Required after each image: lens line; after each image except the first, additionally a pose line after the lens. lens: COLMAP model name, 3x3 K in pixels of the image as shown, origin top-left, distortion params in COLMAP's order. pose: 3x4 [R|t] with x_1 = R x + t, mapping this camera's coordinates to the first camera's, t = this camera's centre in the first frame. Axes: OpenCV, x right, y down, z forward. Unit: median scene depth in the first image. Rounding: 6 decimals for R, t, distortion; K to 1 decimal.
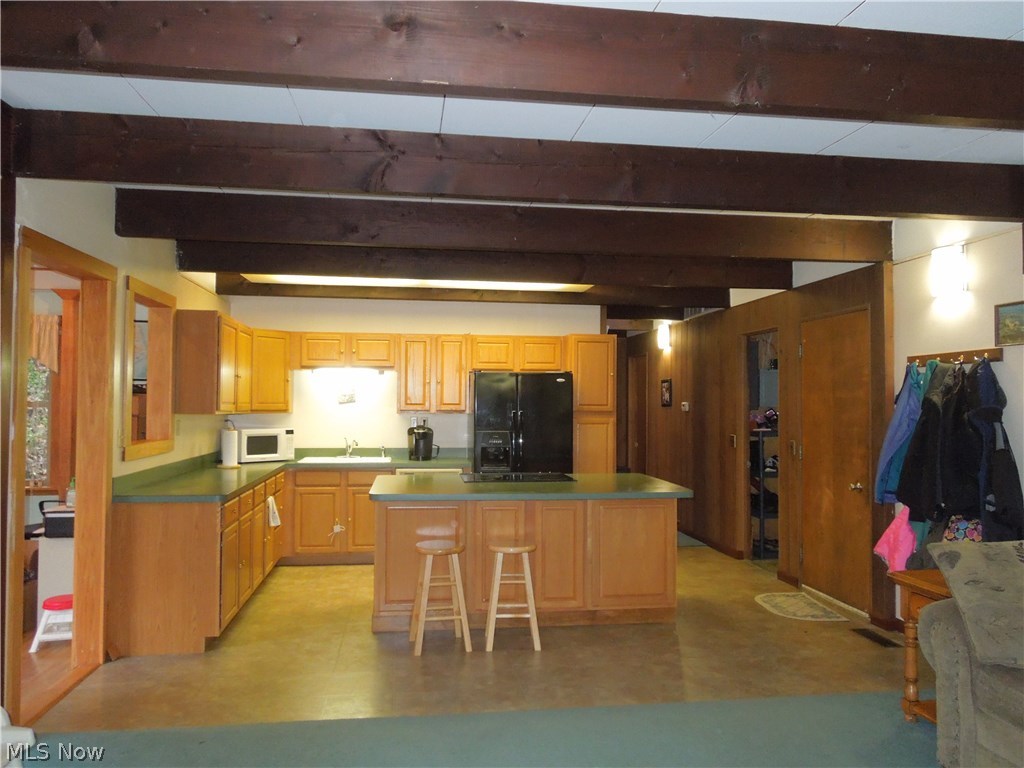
lens RADIAL K [[771.8, 0, 511.7], [0, 771.8, 379.9], [0, 0, 1]] dist [-0.007352, -0.002669]
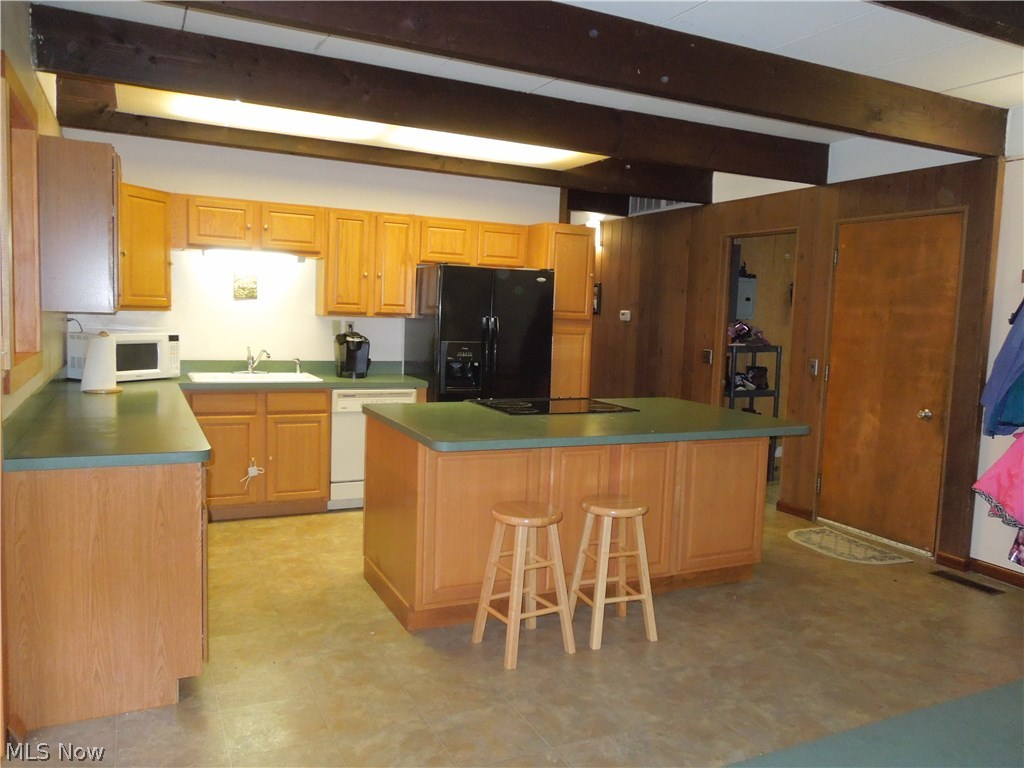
lens RADIAL K [[771.8, 0, 511.7], [0, 771.8, 379.9], [0, 0, 1]] dist [-0.007352, -0.002669]
pose [[0.949641, 0.000525, 0.313340, -0.215992], [-0.039968, 0.992033, 0.119469, 0.009095], [-0.310780, -0.125976, 0.942096, 0.237185]]
